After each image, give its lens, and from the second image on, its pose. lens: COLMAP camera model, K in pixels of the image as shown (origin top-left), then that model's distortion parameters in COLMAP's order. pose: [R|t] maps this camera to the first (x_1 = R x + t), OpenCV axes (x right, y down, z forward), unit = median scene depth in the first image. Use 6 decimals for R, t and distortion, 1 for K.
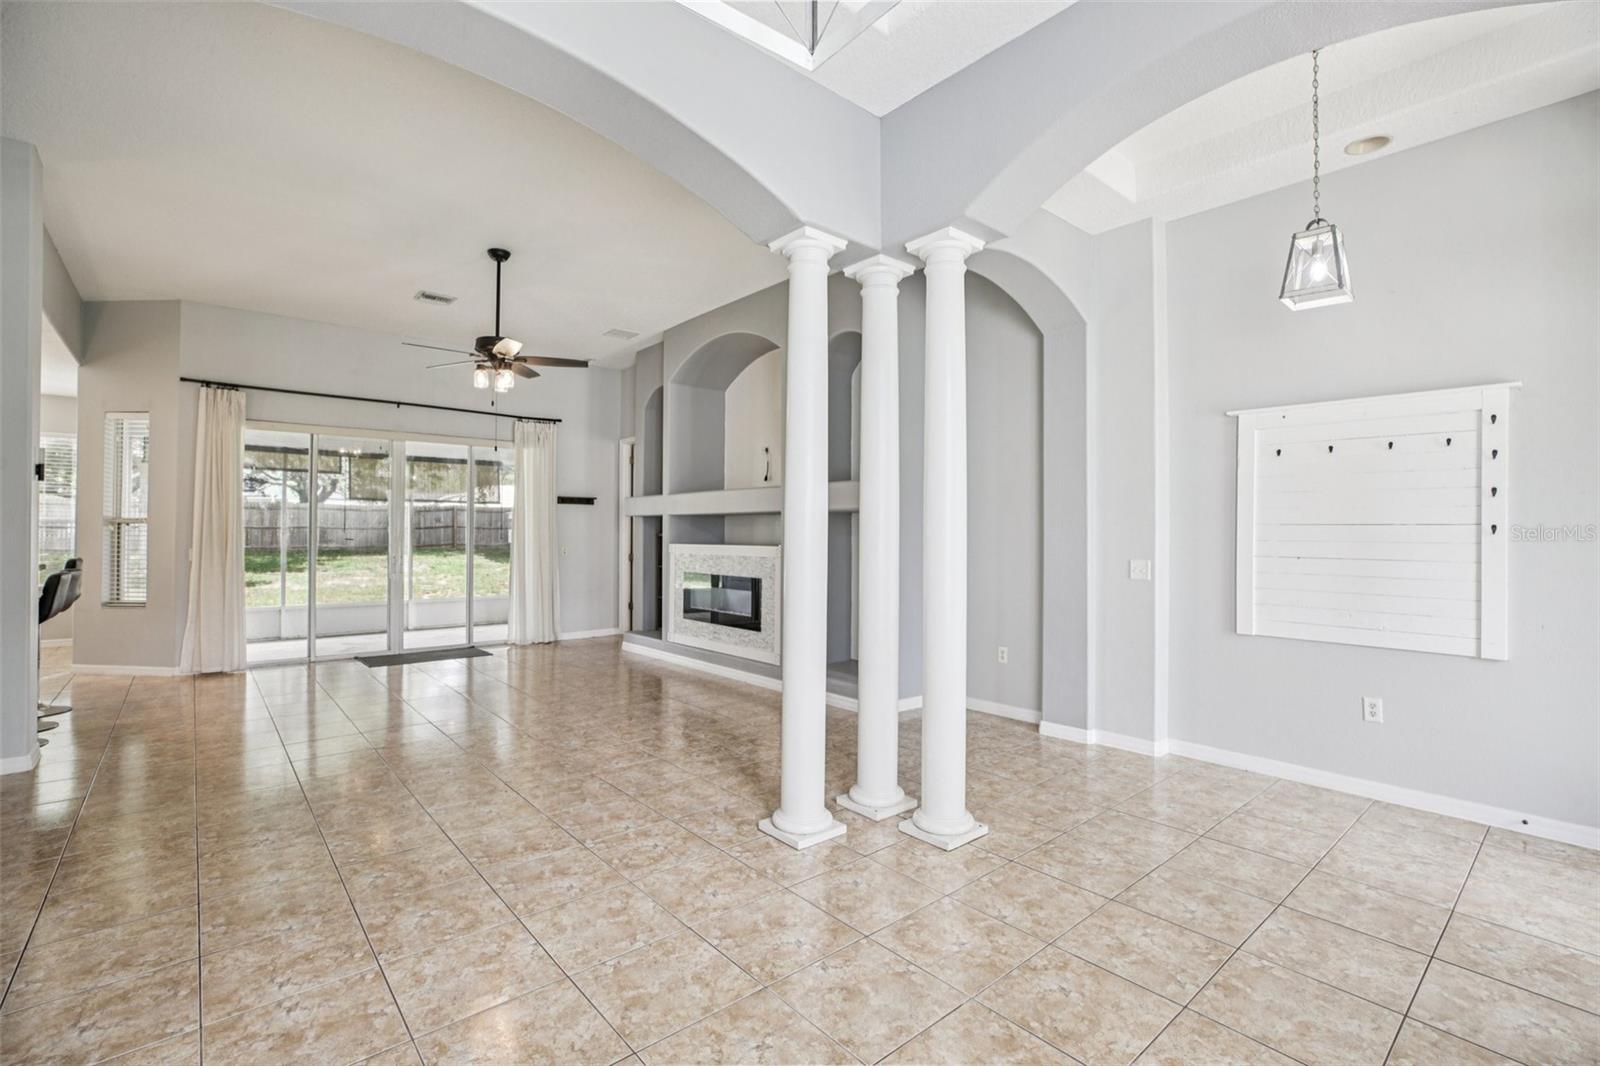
lens RADIAL K [[730.4, 0, 805.8], [0, 730.4, 525.8], [0, 0, 1]] dist [-0.034199, 0.014190]
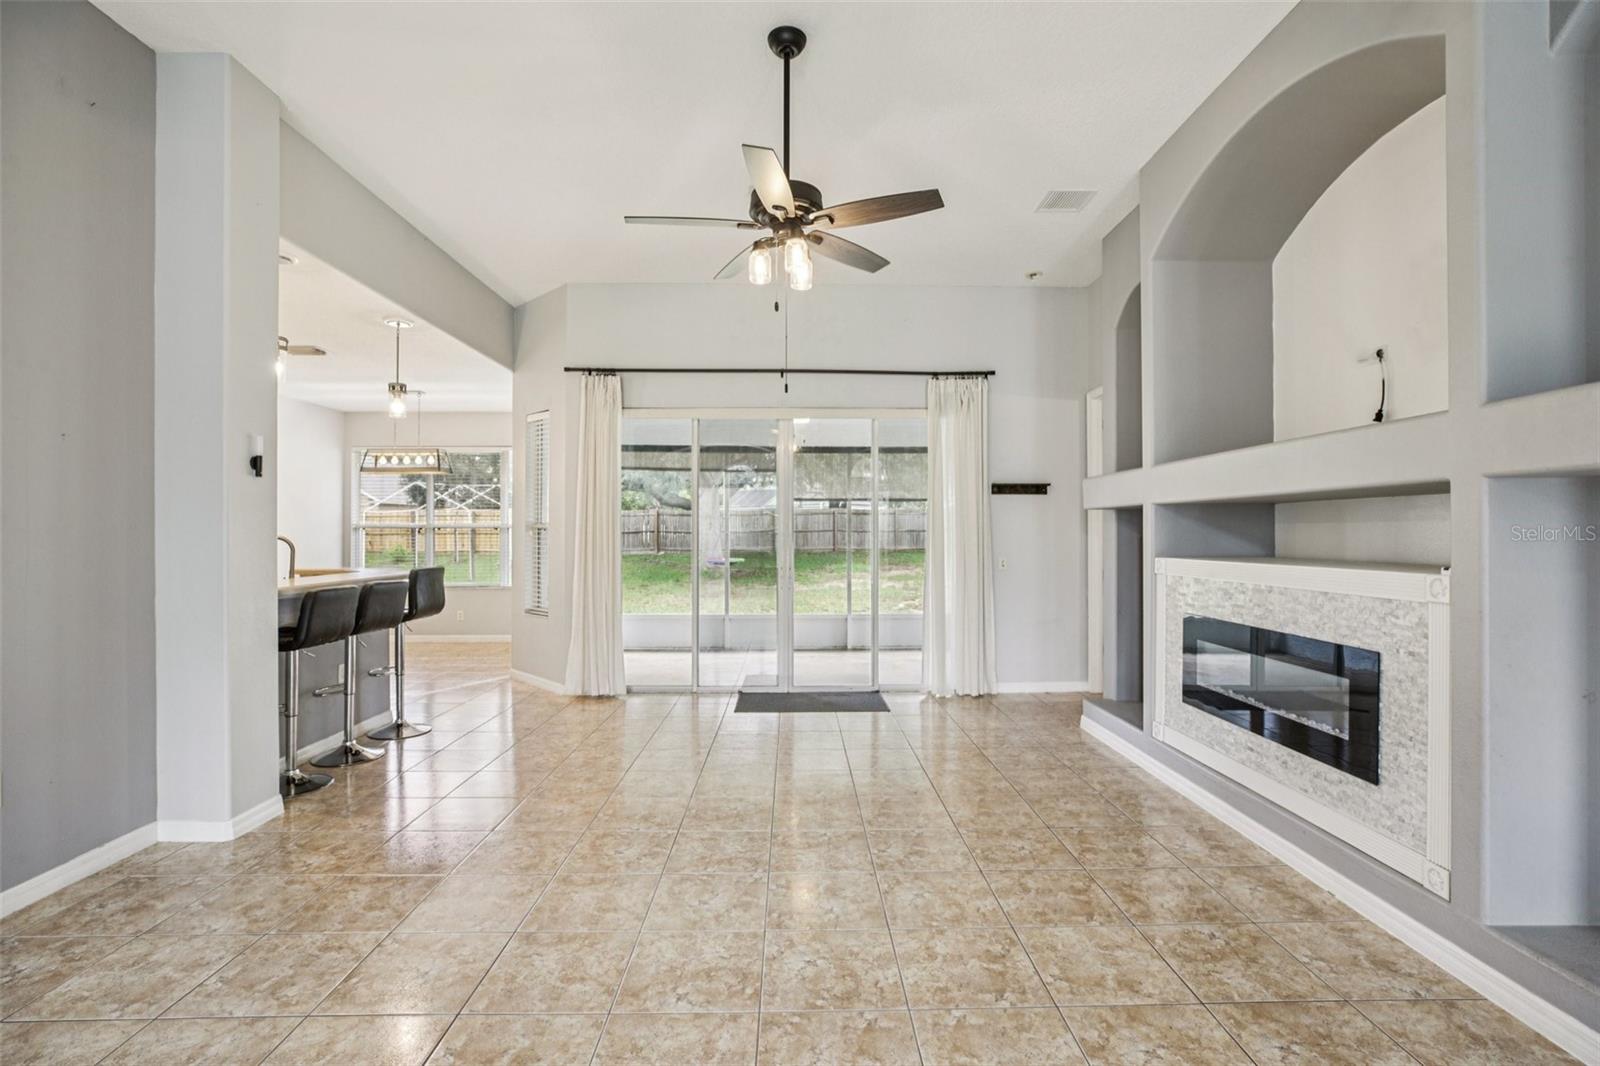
lens RADIAL K [[730.4, 0, 802.0], [0, 730.4, 526.6], [0, 0, 1]] dist [-0.034199, 0.014190]
pose [[0.767228, -0.009394, -0.641305, -0.047469], [0.008025, 0.999955, -0.005047, 0.002833], [0.641324, -0.001274, 0.767269, 0.461133]]
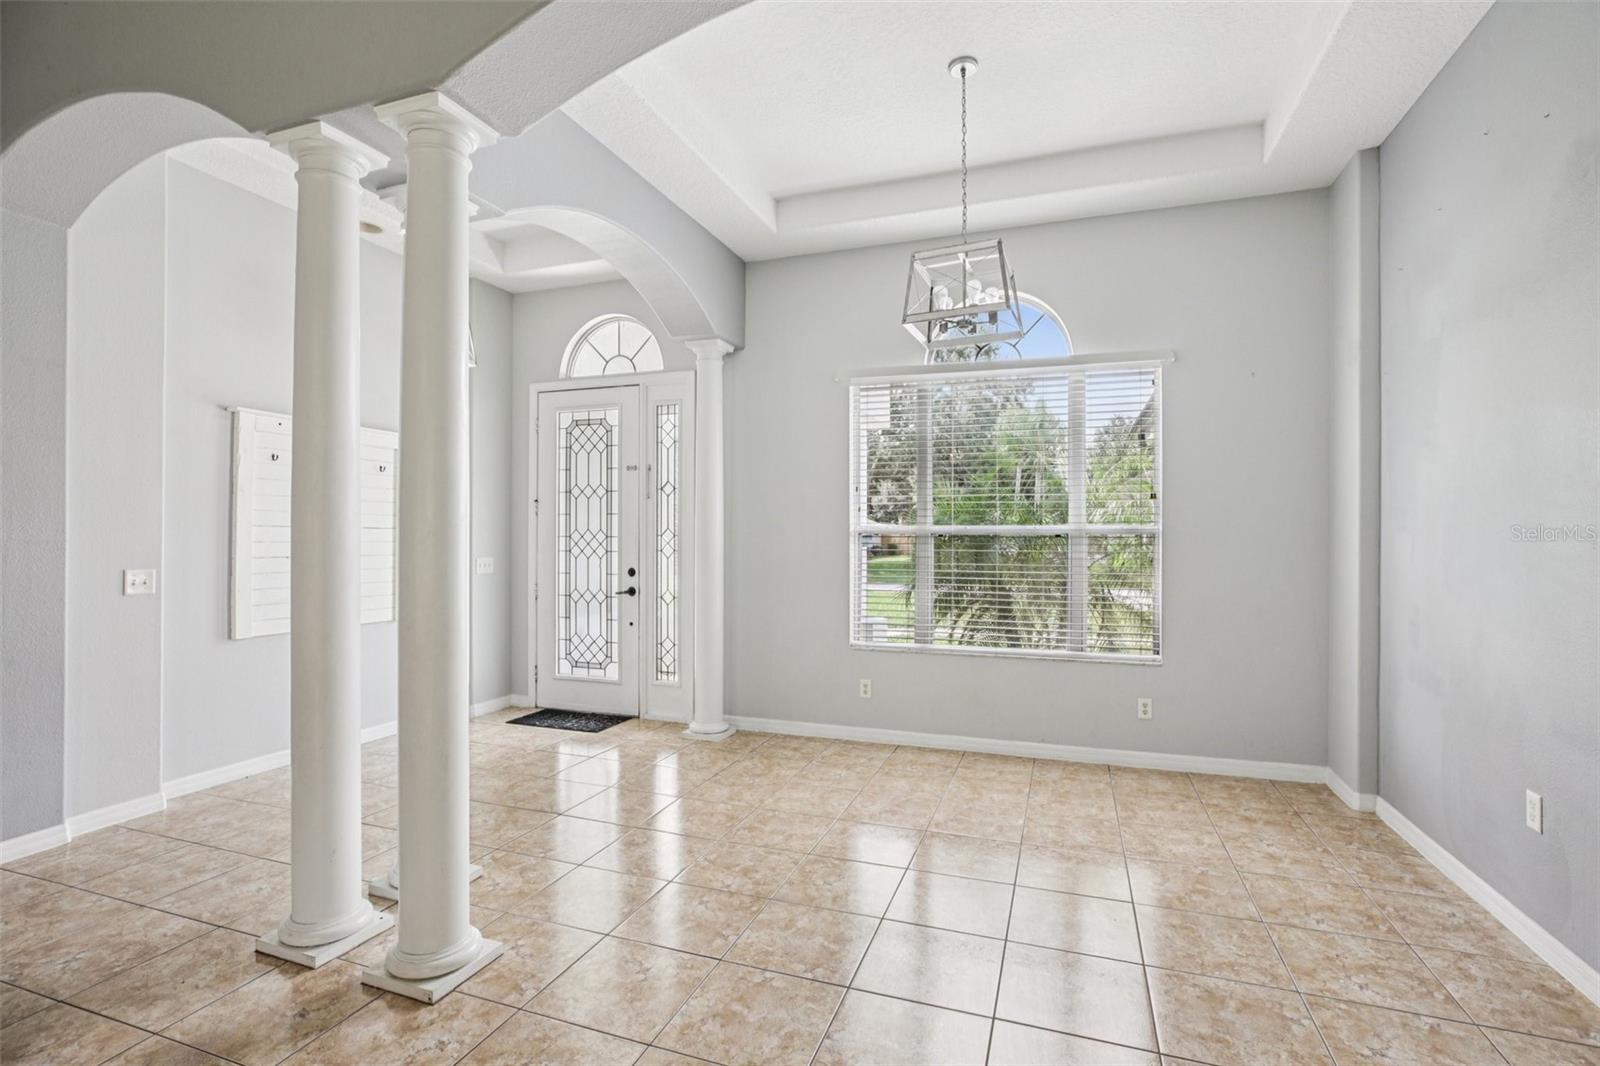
lens RADIAL K [[730.4, 0, 802.0], [0, 730.4, 541.2], [0, 0, 1]] dist [-0.034199, 0.014190]
pose [[-0.498035, -0.015698, 0.867015, -0.360399], [-0.013562, 0.999855, 0.010313, -0.000299], [-0.867051, -0.006623, -0.498176, 0.491961]]
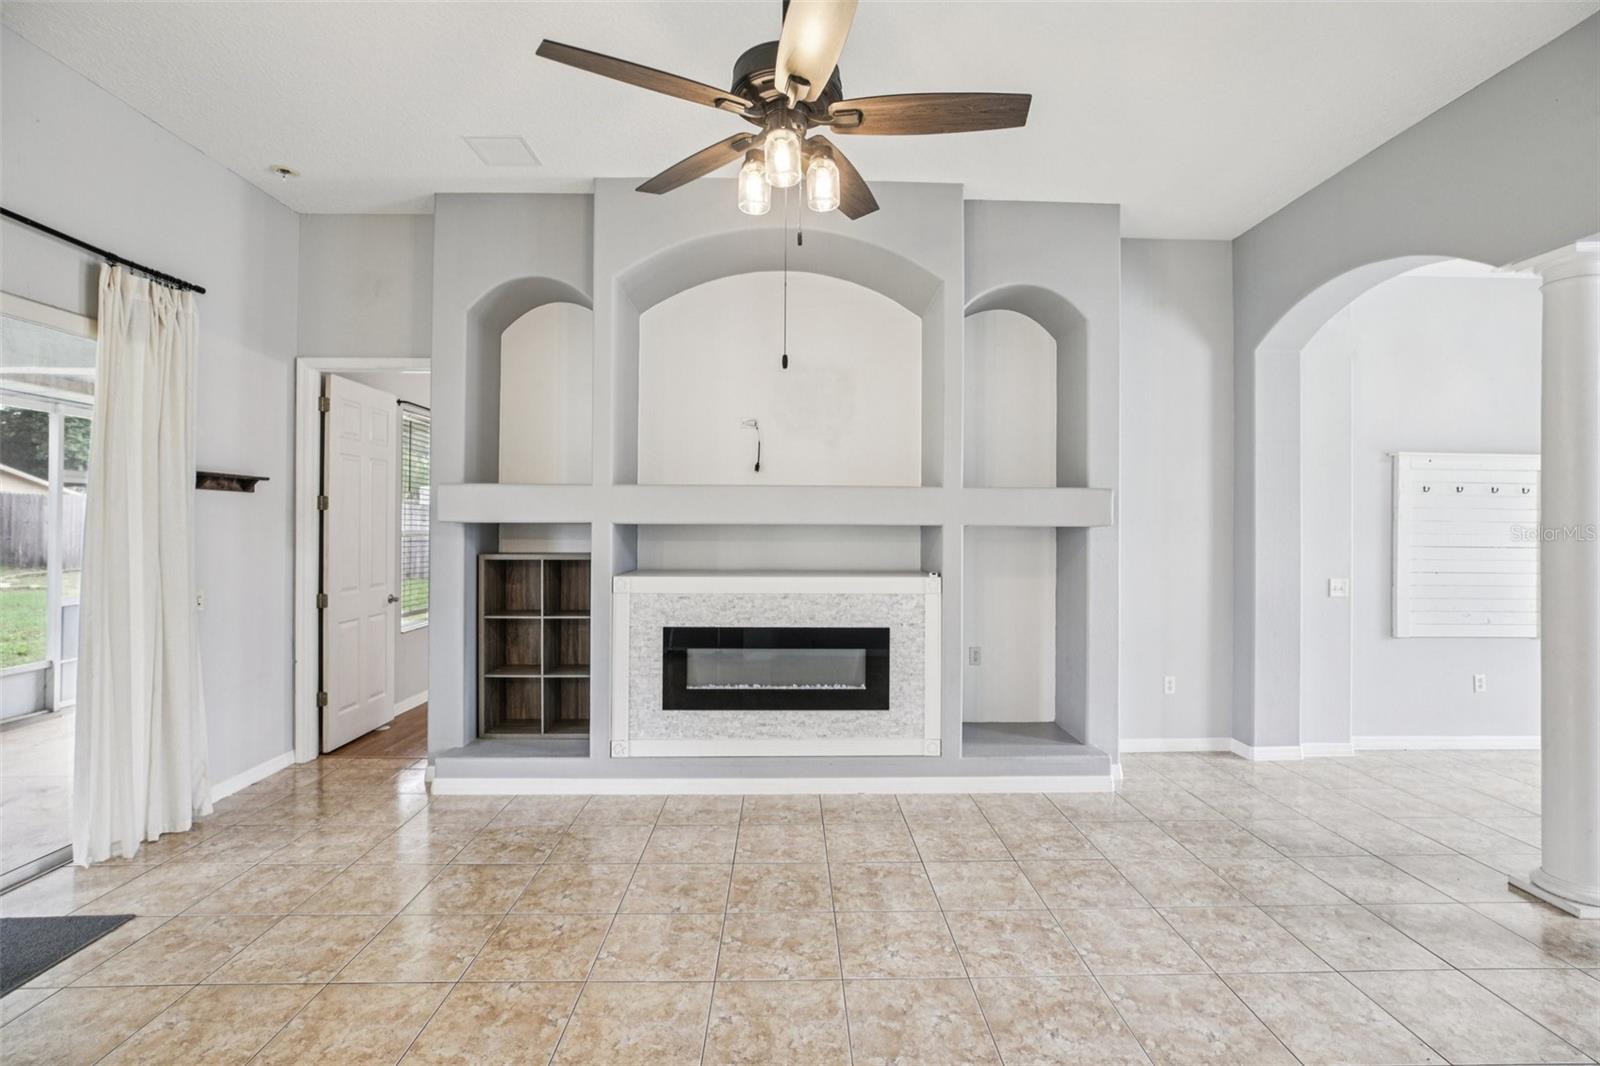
lens RADIAL K [[730.4, 0, 807.3], [0, 730.4, 518.7], [0, 0, 1]] dist [-0.034199, 0.014190]
pose [[0.628218, 0.008994, 0.777985, -0.565390], [-0.010258, 0.999942, -0.003276, -0.019603], [-0.777969, -0.005923, 0.628274, 0.604936]]
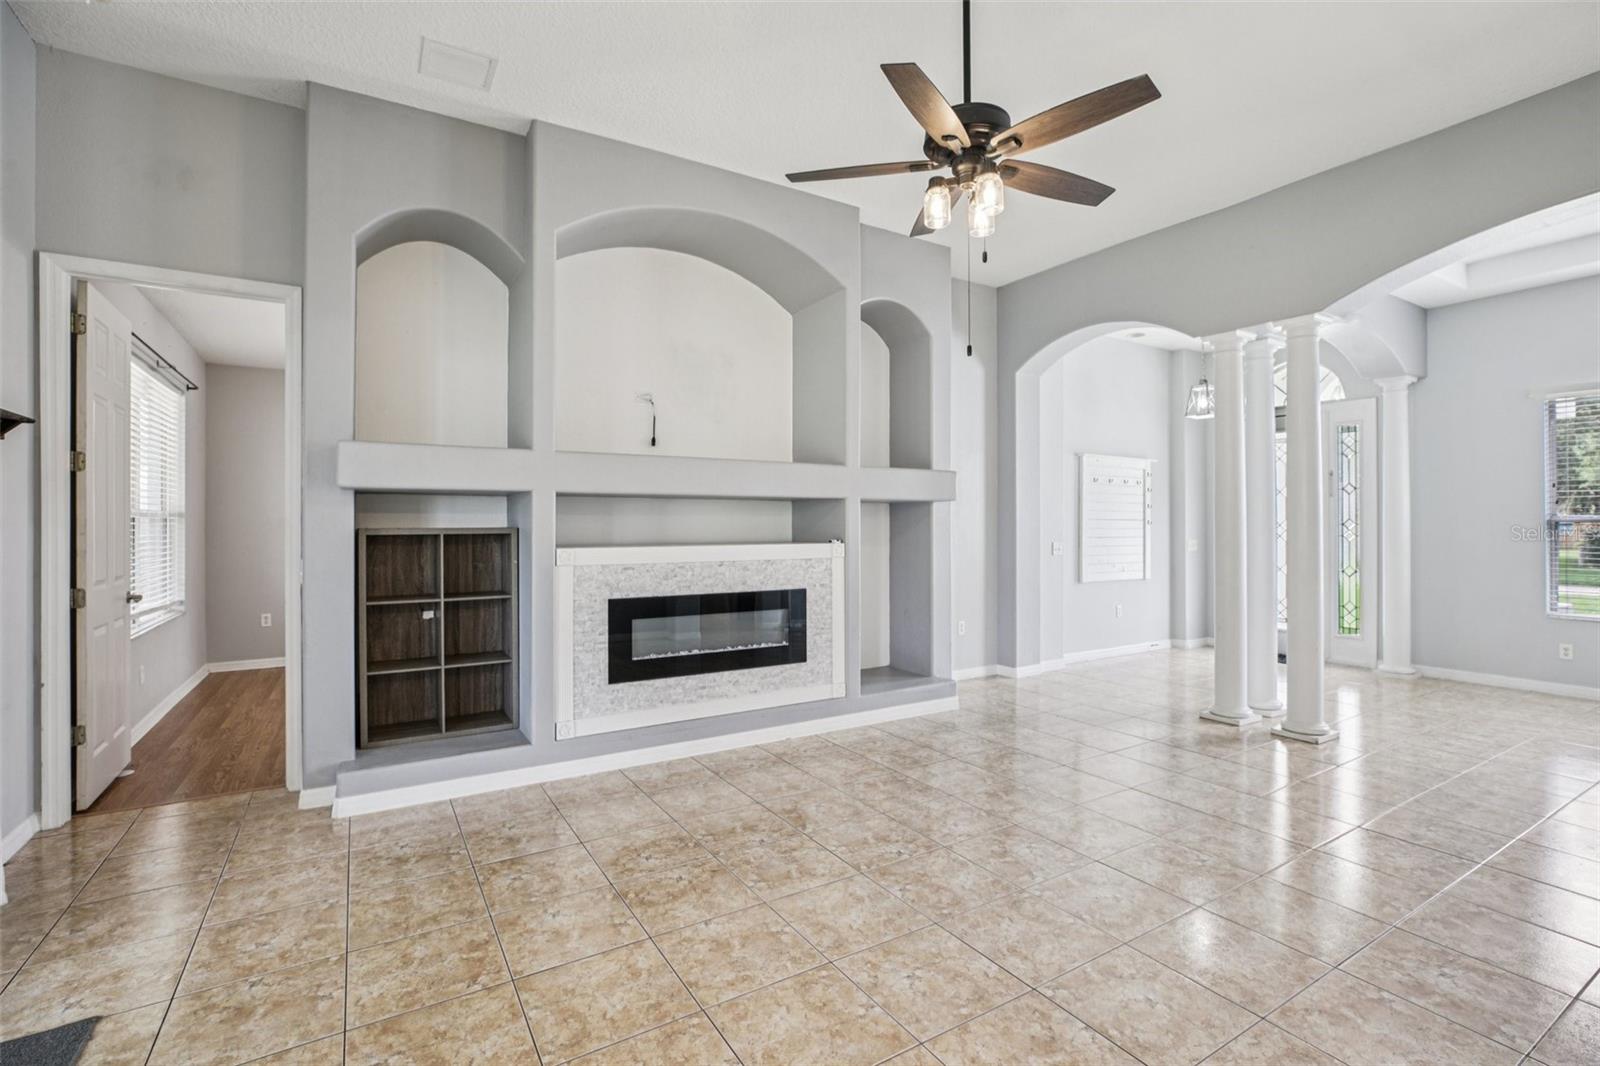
lens RADIAL K [[730.4, 0, 815.2], [0, 730.4, 520.3], [0, 0, 1]] dist [-0.034199, 0.014190]
pose [[0.148489, 0.005114, 0.988901, -0.723669], [-0.004724, 0.999979, -0.004462, 0.006982], [-0.988903, -0.004009, 0.148510, 0.819360]]
